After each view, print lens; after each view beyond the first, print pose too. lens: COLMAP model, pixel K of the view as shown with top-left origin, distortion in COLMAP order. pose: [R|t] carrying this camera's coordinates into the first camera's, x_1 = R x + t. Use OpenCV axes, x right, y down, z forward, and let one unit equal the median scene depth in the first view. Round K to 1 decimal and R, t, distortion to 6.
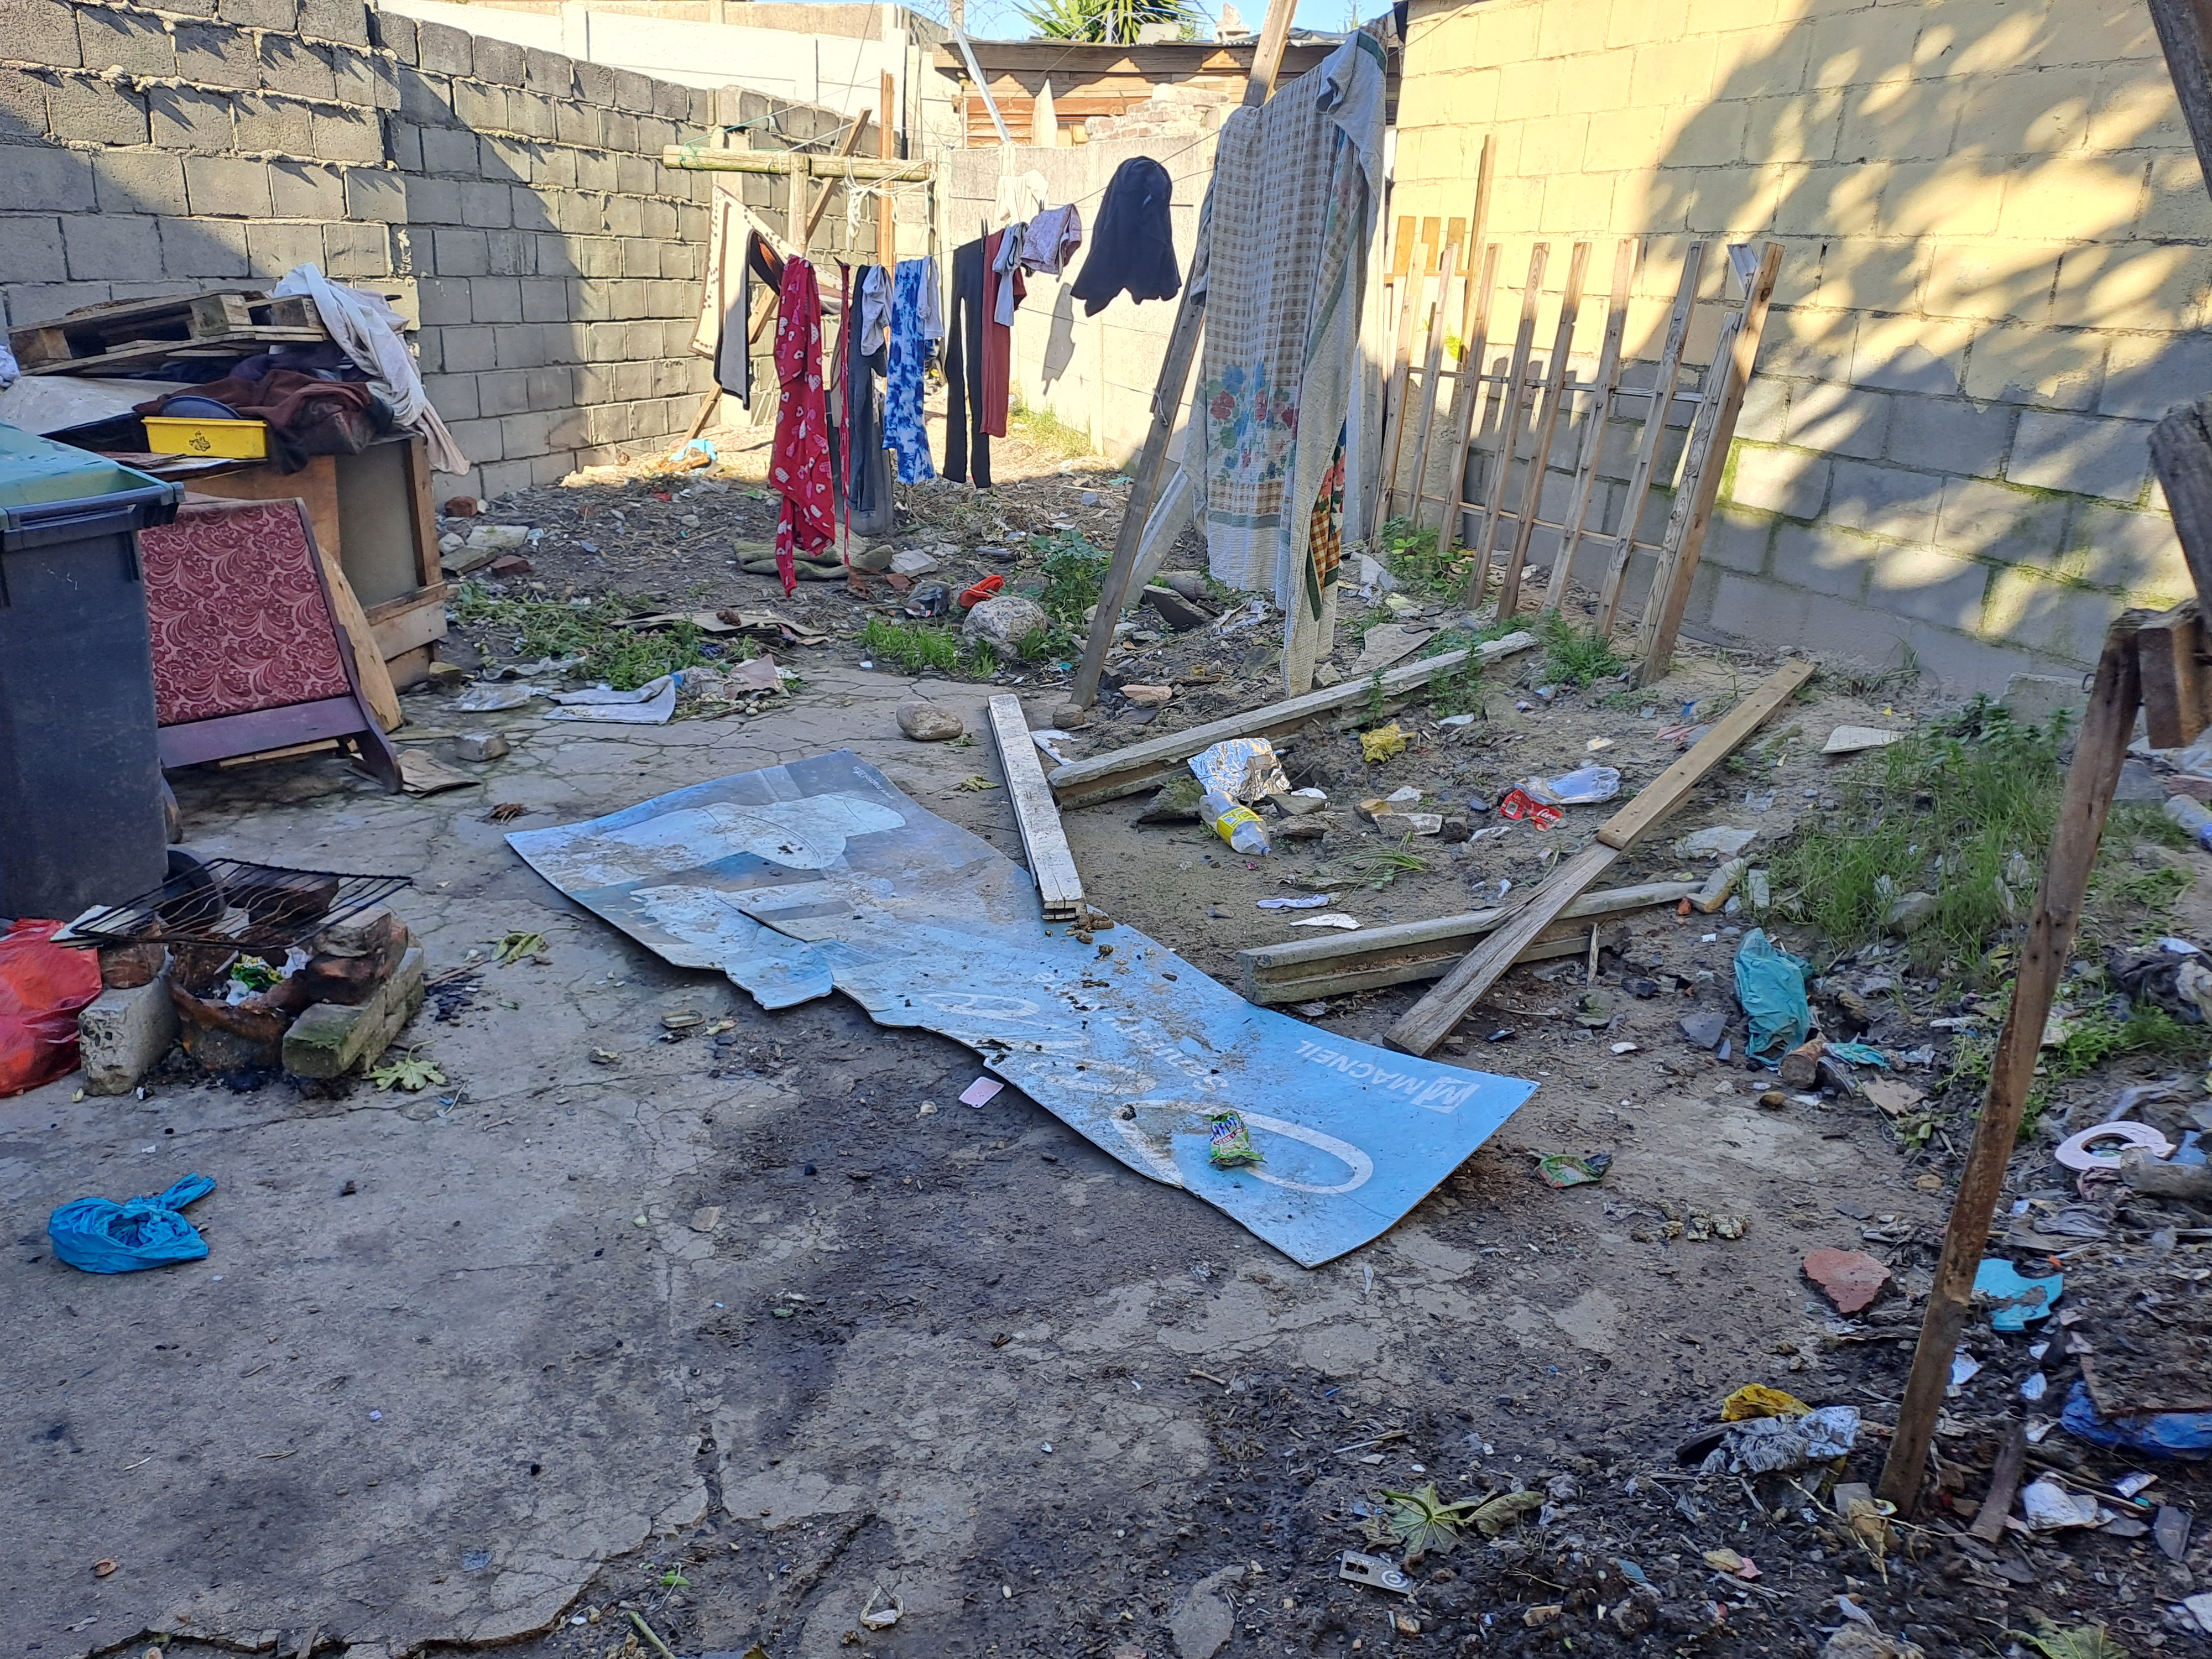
lens RADIAL K [[1634.5, 0, 1116.5], [0, 1634.5, 810.0], [0, 0, 1]] dist [0.095189, -0.102794]
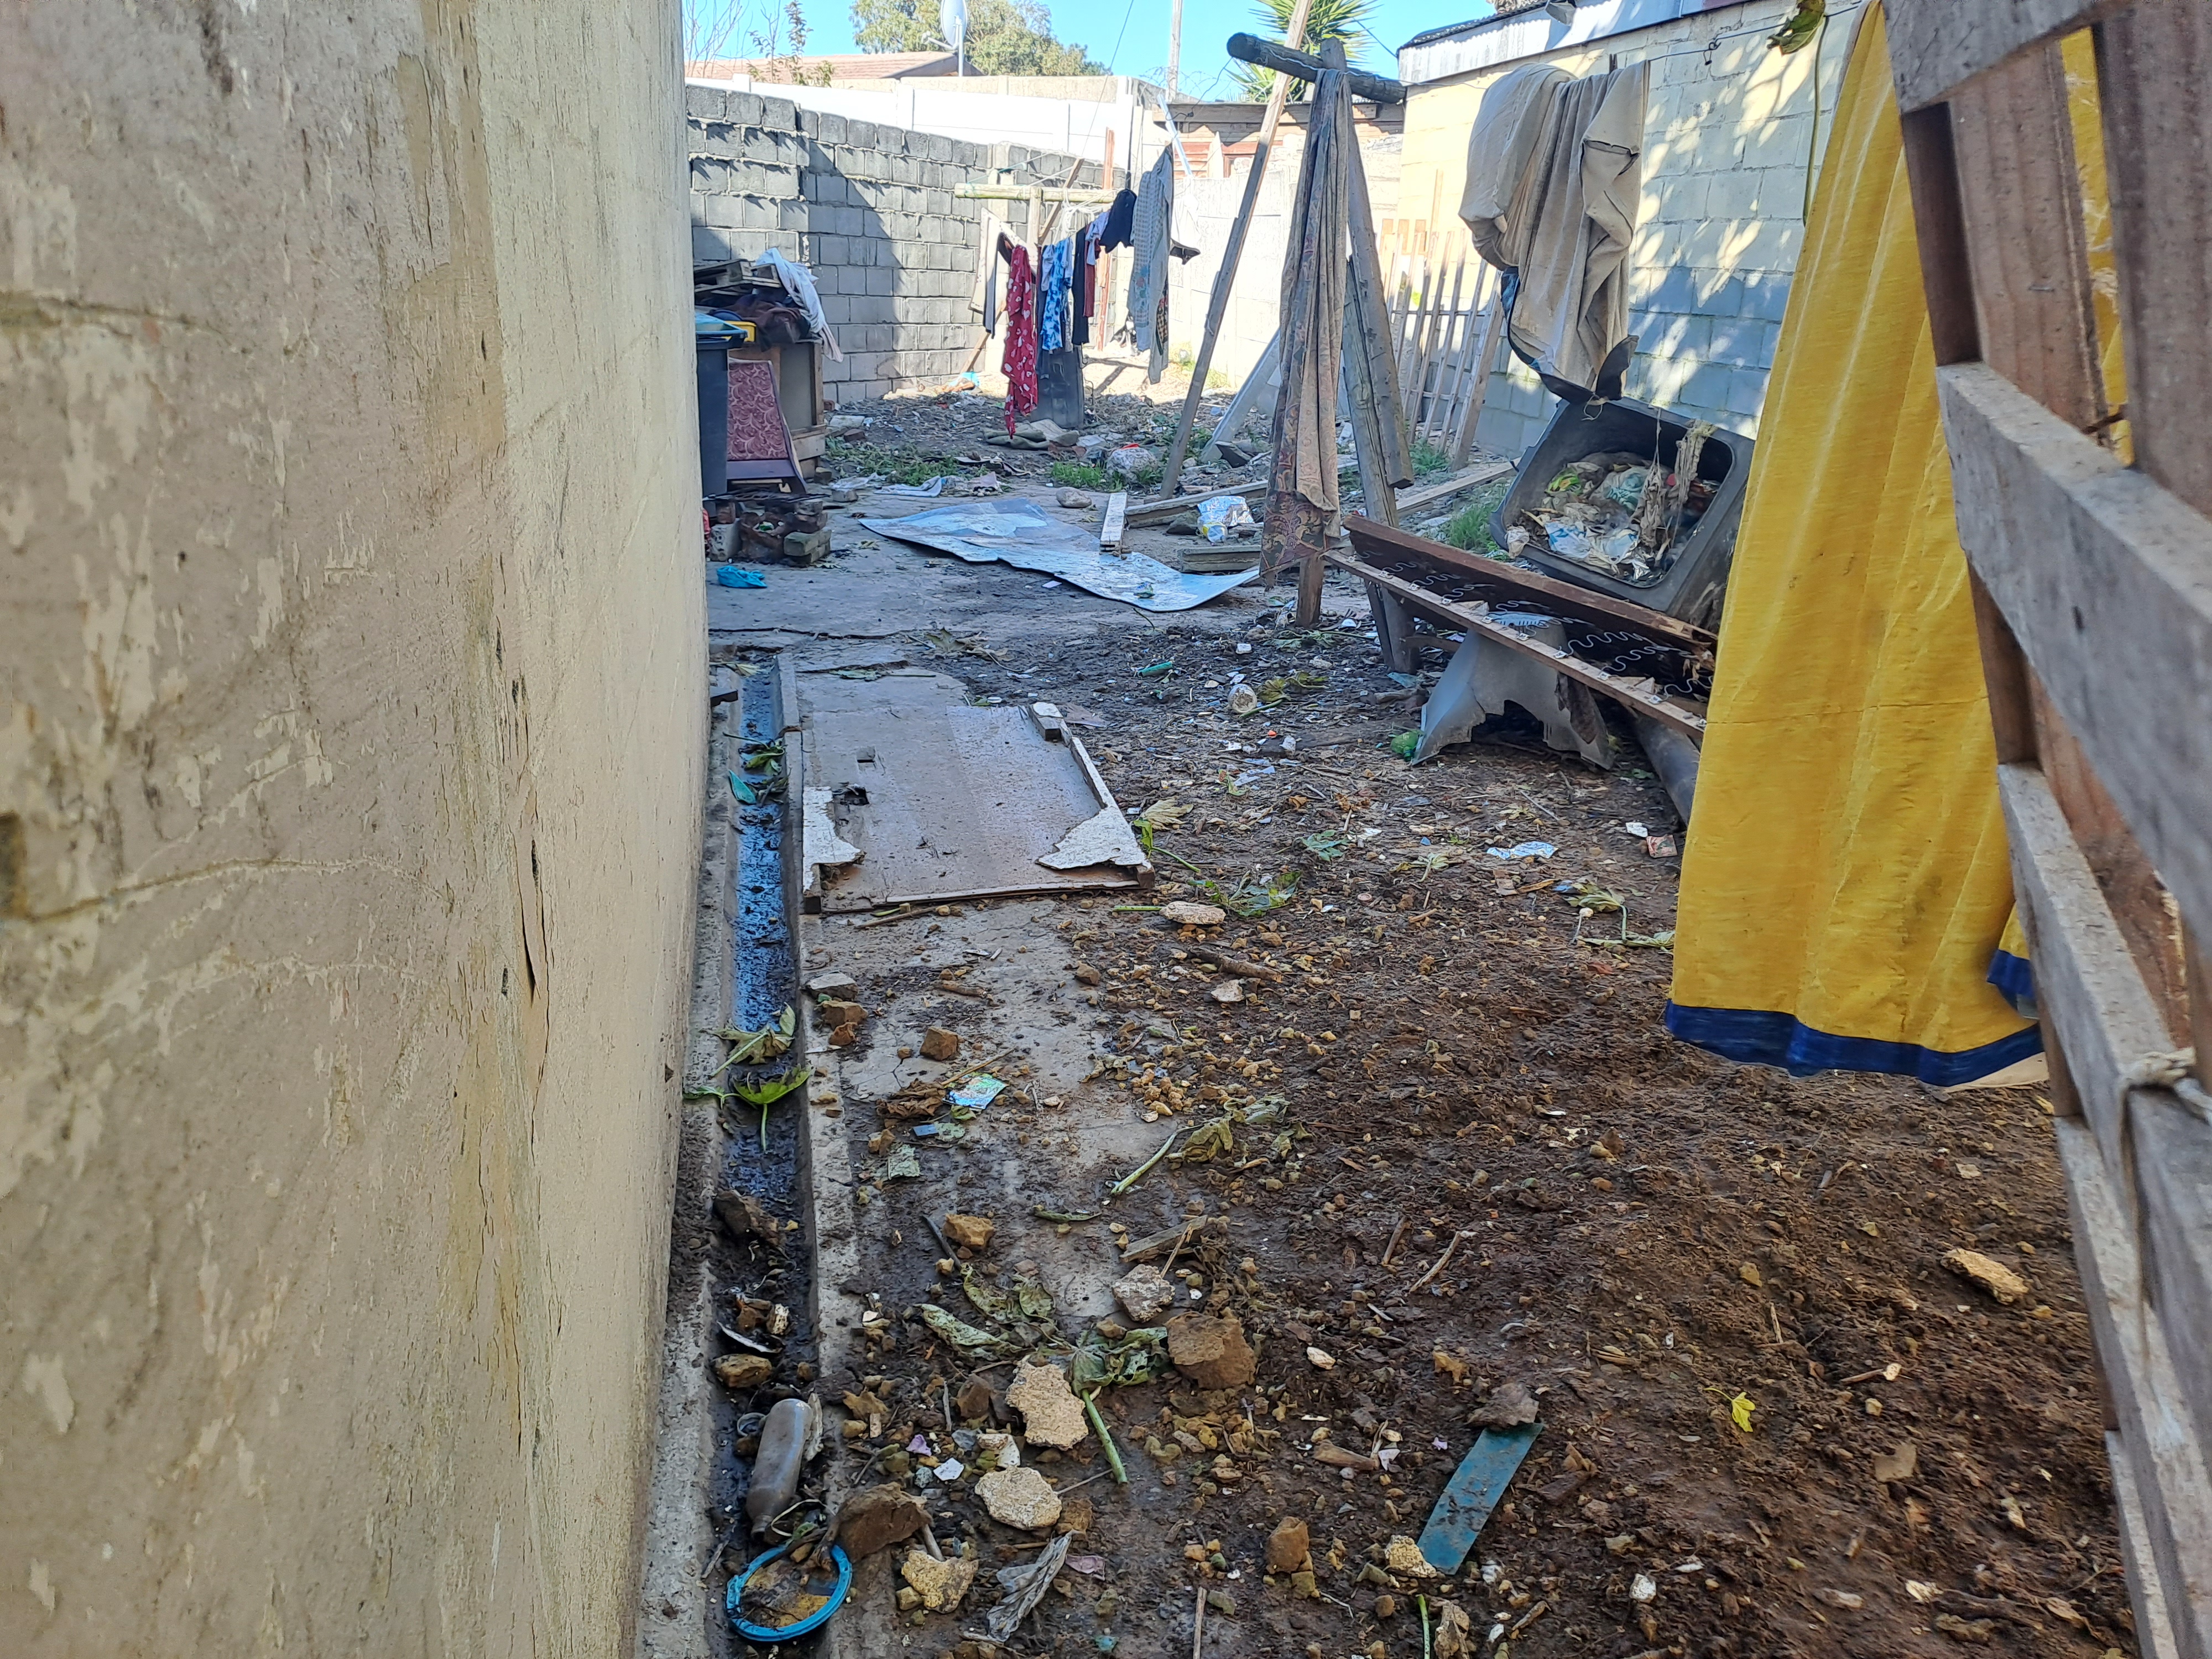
lens RADIAL K [[1597.8, 0, 1103.6], [0, 1597.8, 855.8], [0, 0, 1]] dist [0.110004, -0.233880]
pose [[0.984857, 0.054792, -0.164481, 0.198700], [-0.051637, 0.998392, 0.023398, 0.253284], [0.165499, -0.014550, 0.986103, -0.650075]]
